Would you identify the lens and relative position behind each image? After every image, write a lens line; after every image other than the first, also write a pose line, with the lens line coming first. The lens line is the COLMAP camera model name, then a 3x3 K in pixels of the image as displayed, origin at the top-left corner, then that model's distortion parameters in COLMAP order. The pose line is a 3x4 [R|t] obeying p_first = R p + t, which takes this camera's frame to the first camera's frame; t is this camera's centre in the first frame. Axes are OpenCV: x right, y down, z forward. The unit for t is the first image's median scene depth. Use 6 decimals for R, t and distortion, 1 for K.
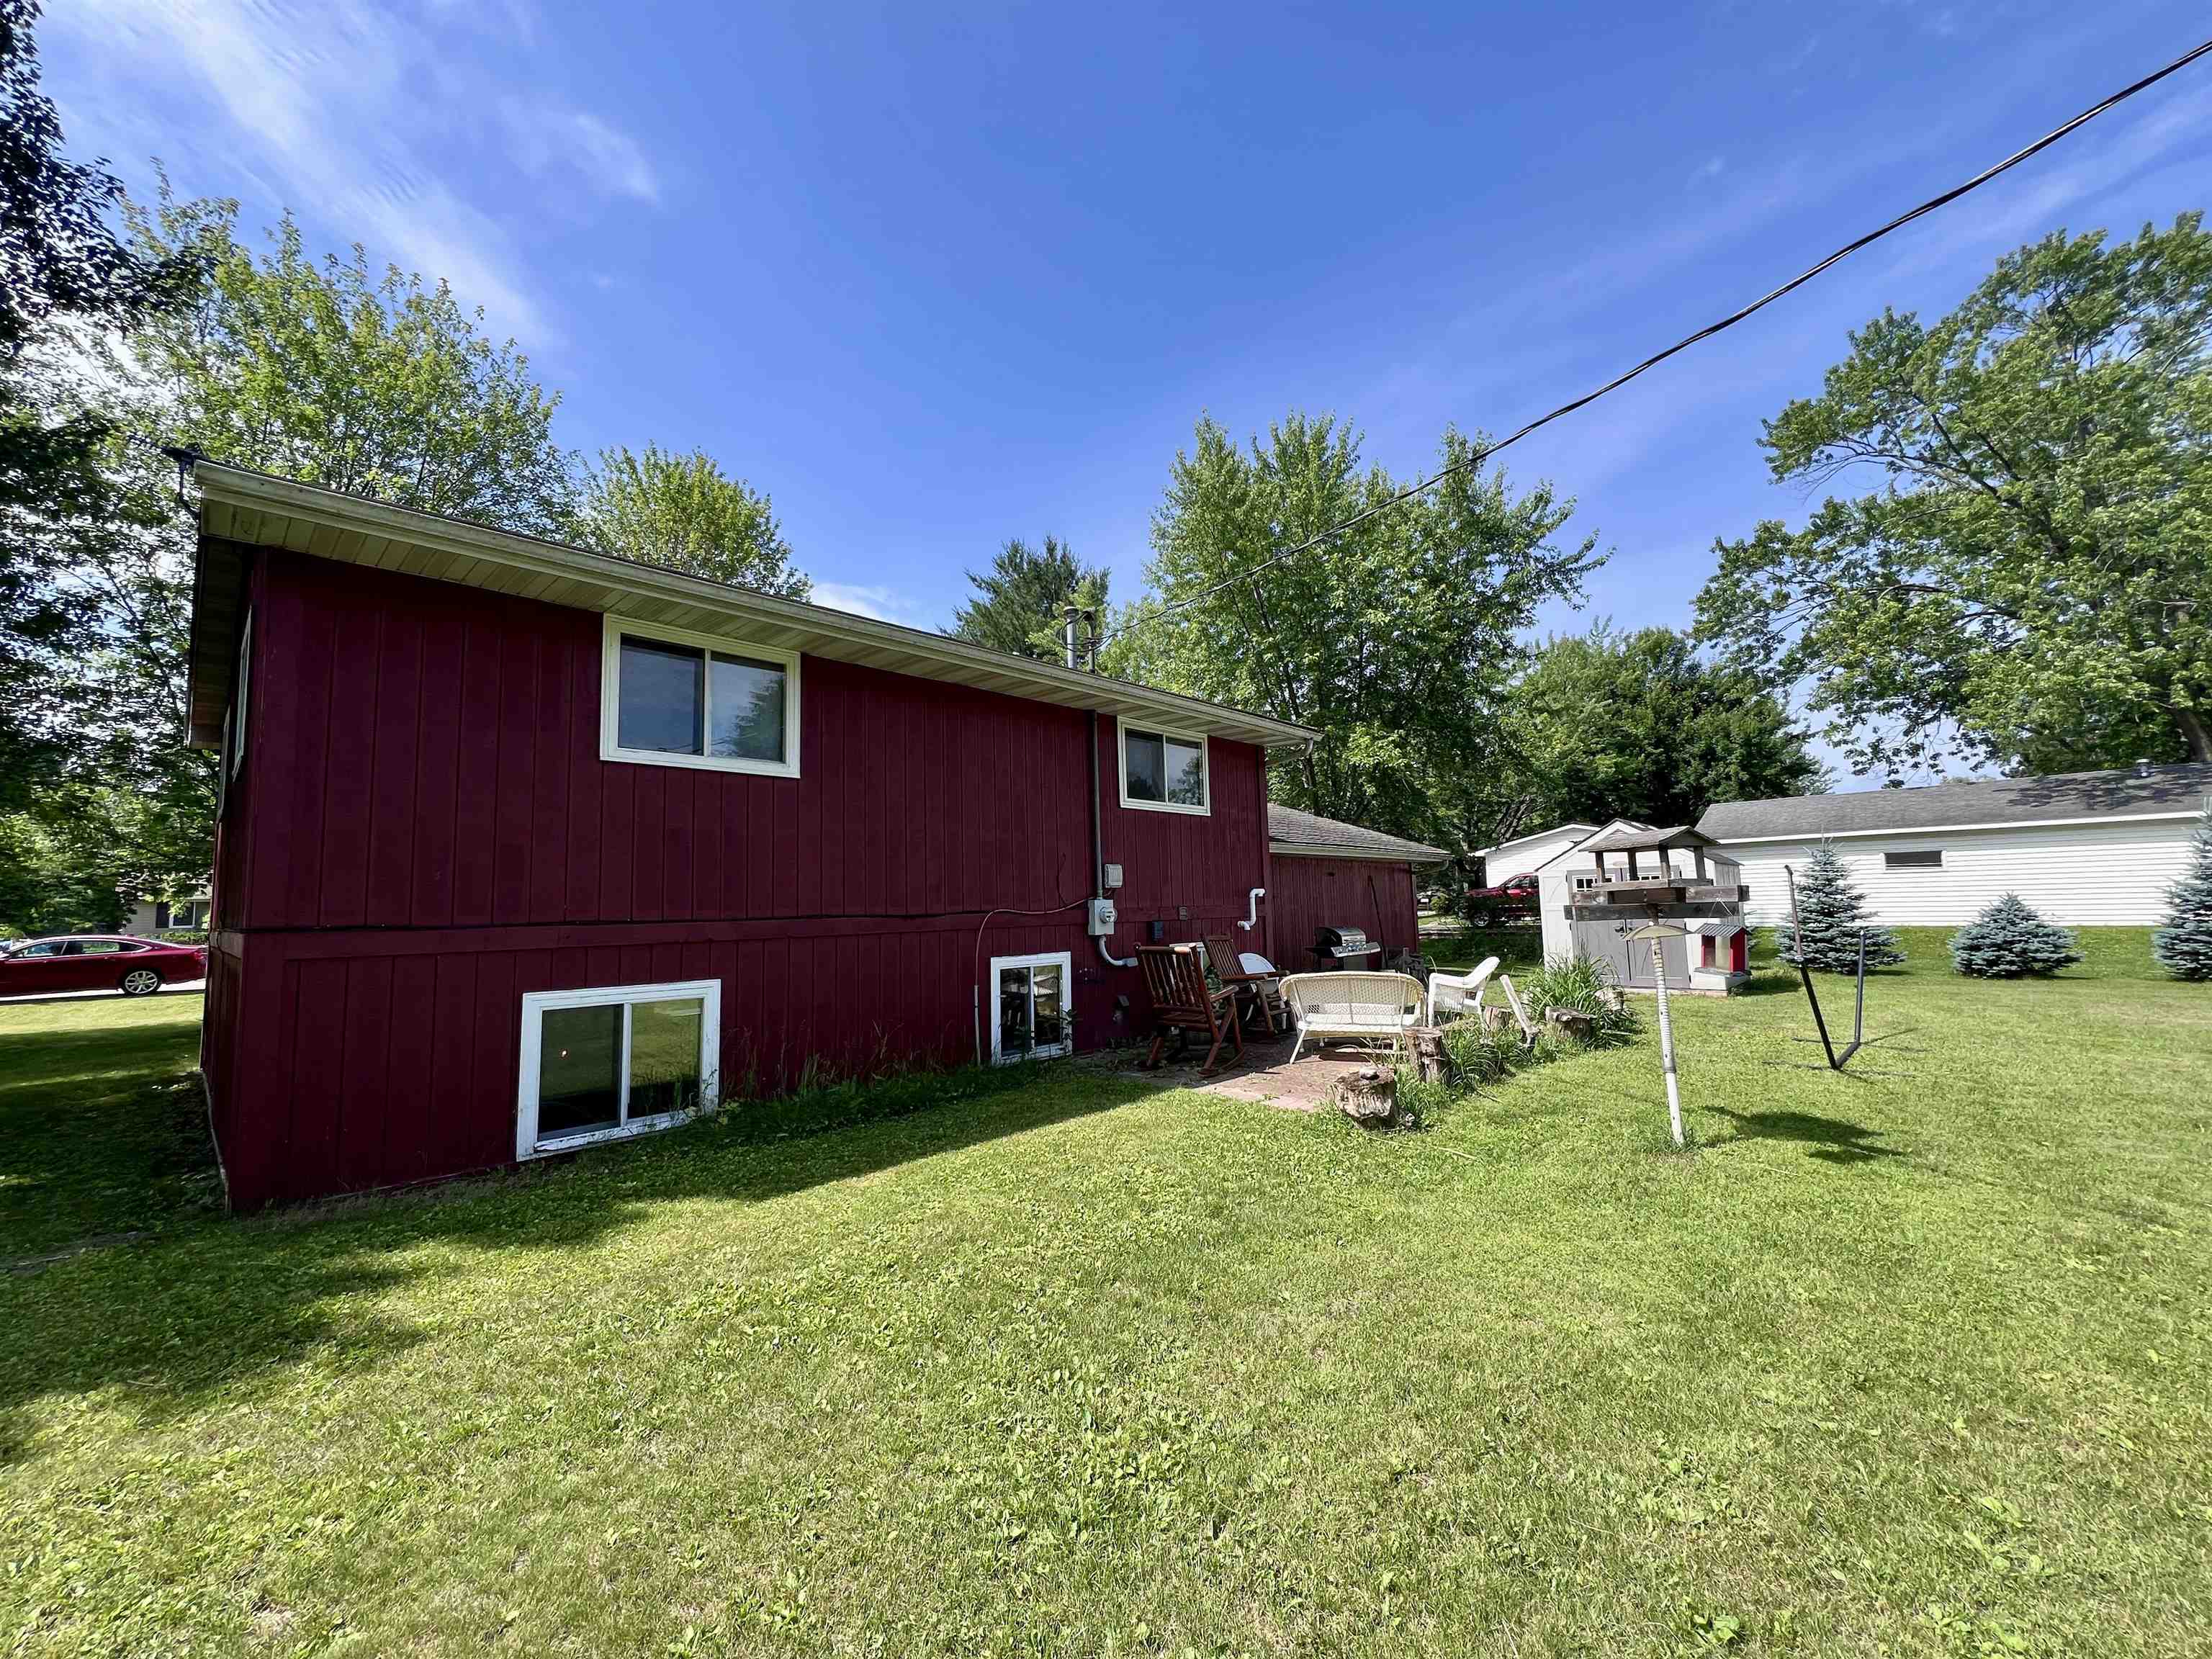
lens RADIAL K [[881.2, 0, 1090.5], [0, 881.2, 834.2], [0, 0, 1]] dist [0.002405, -0.000320]
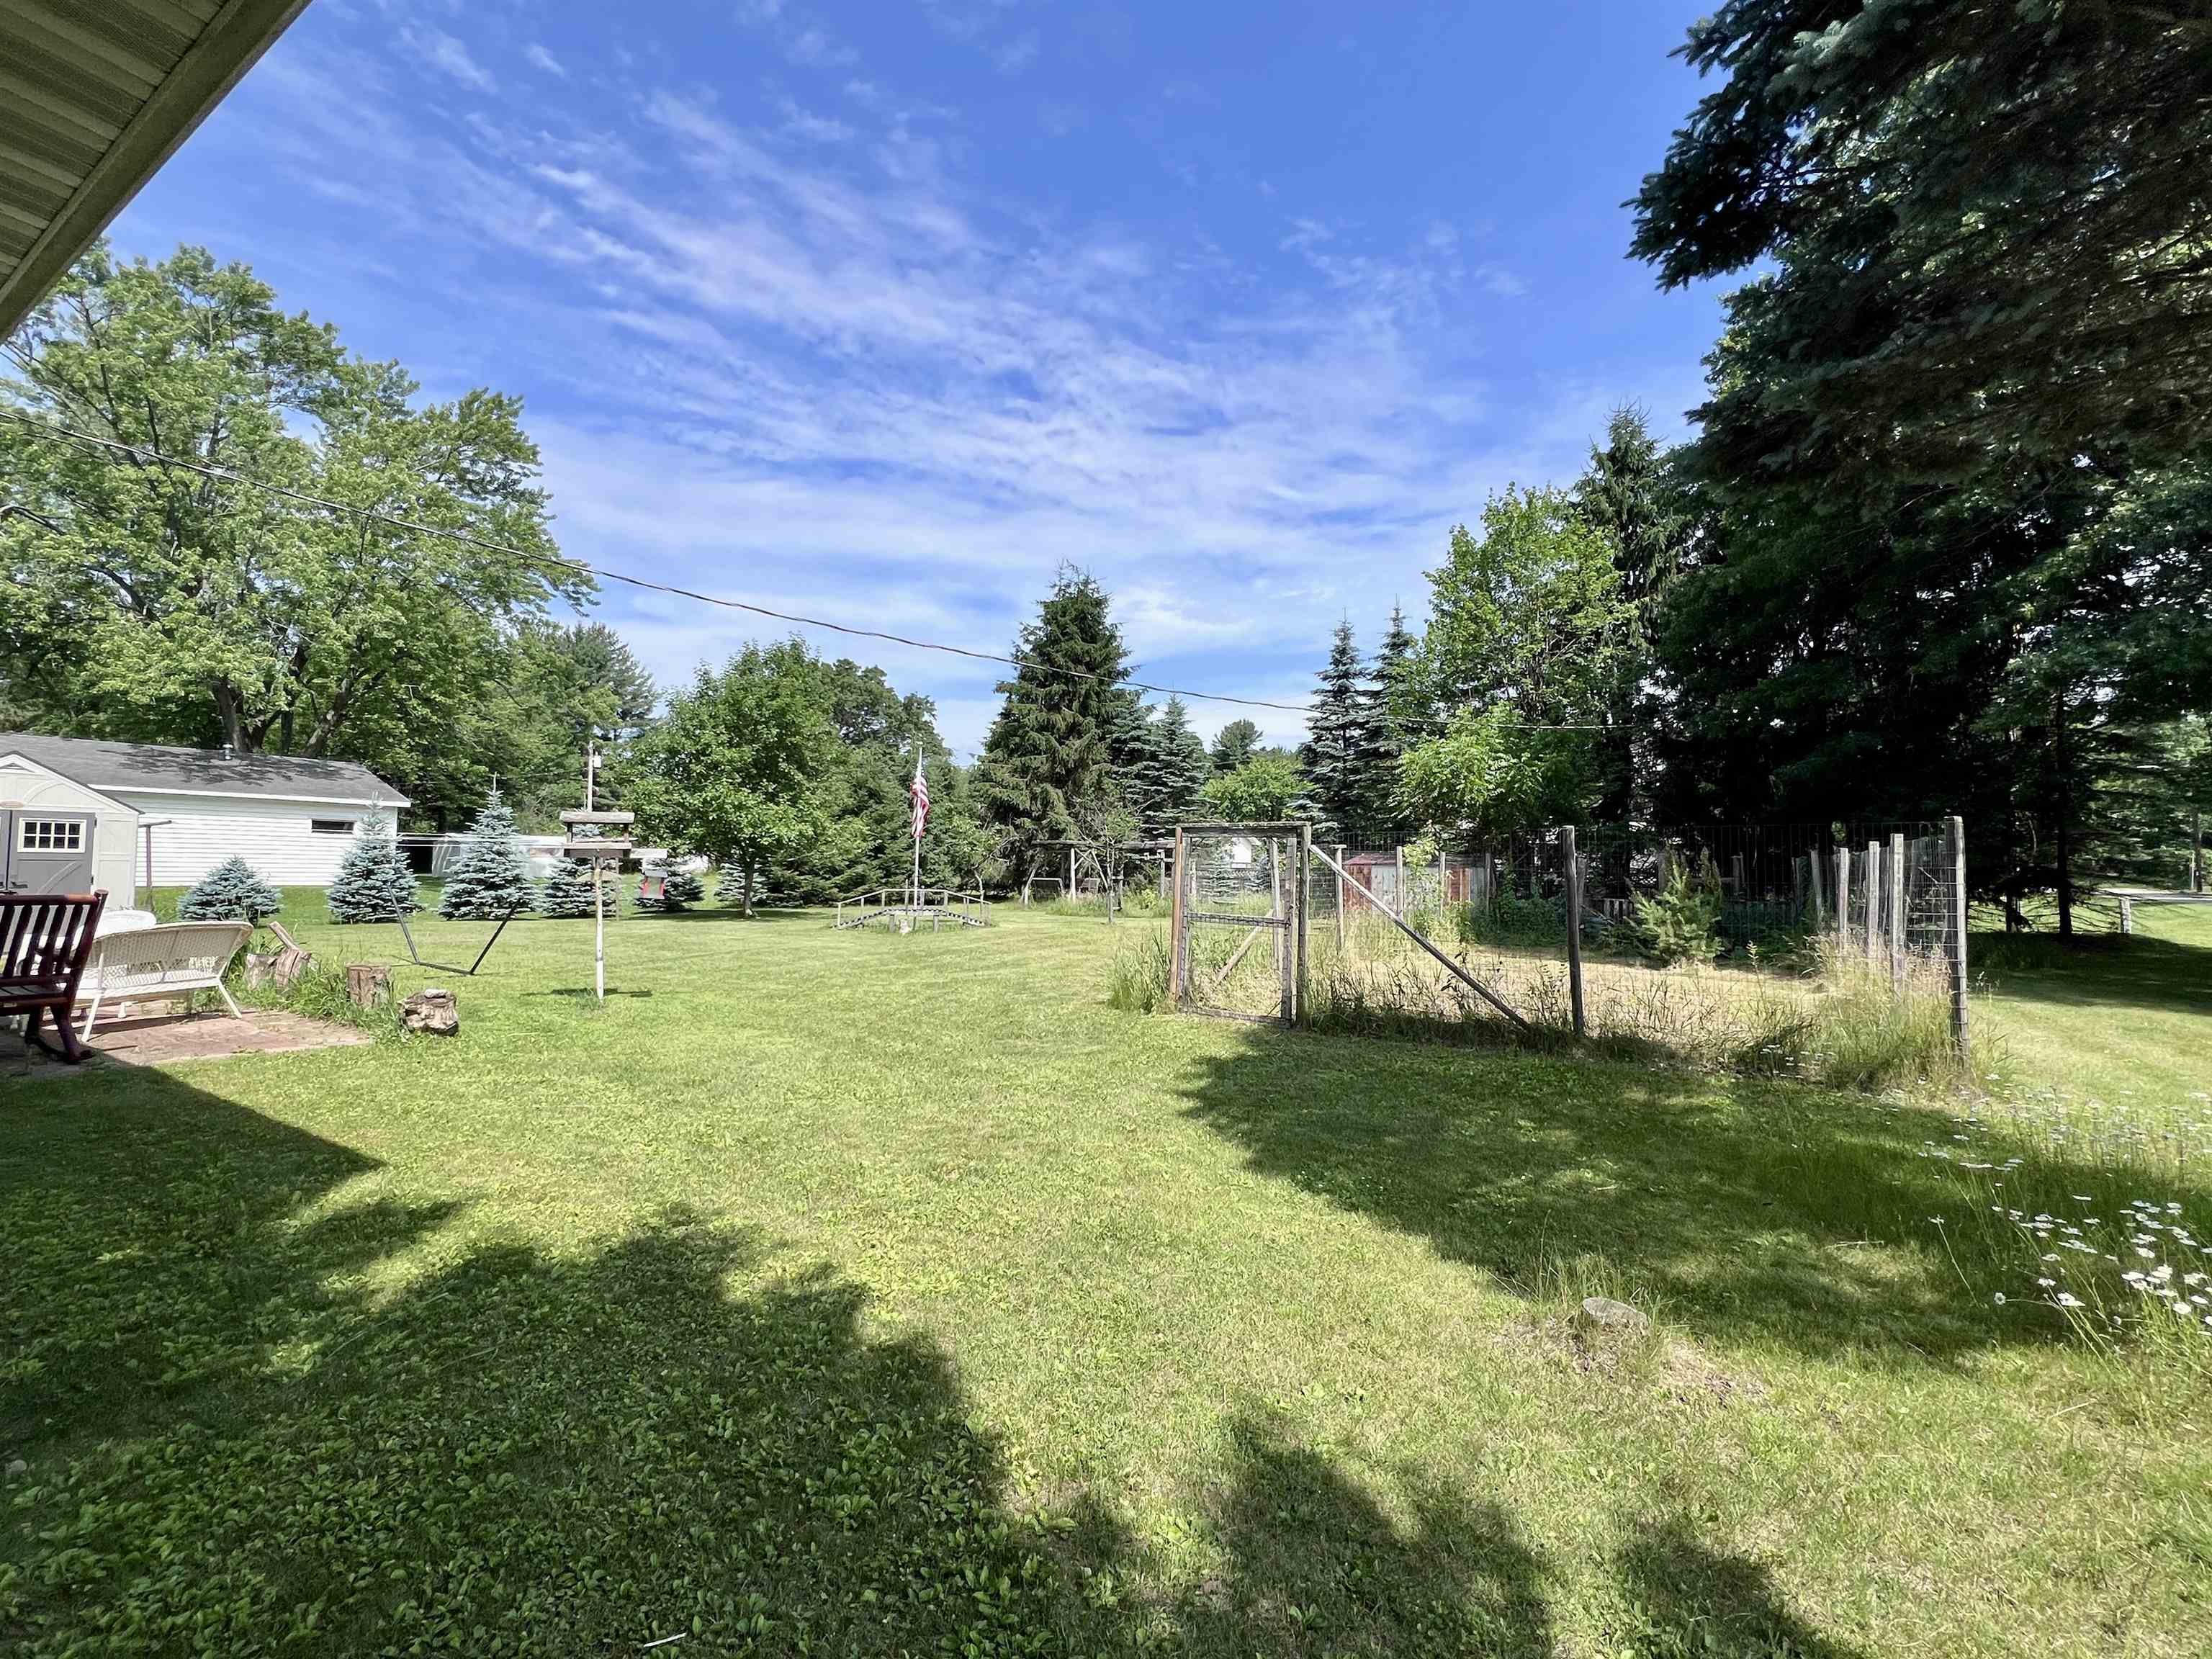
lens RADIAL K [[1006.5, 0, 1091.1], [0, 1006.5, 825.7], [0, 0, 1]] dist [-0.021849, -0.000073]
pose [[-0.188094, 0.061268, 0.980238, -0.448823], [-0.096098, 0.992115, -0.080450, 0.026132], [-0.977438, -0.109331, -0.180724, 0.156276]]
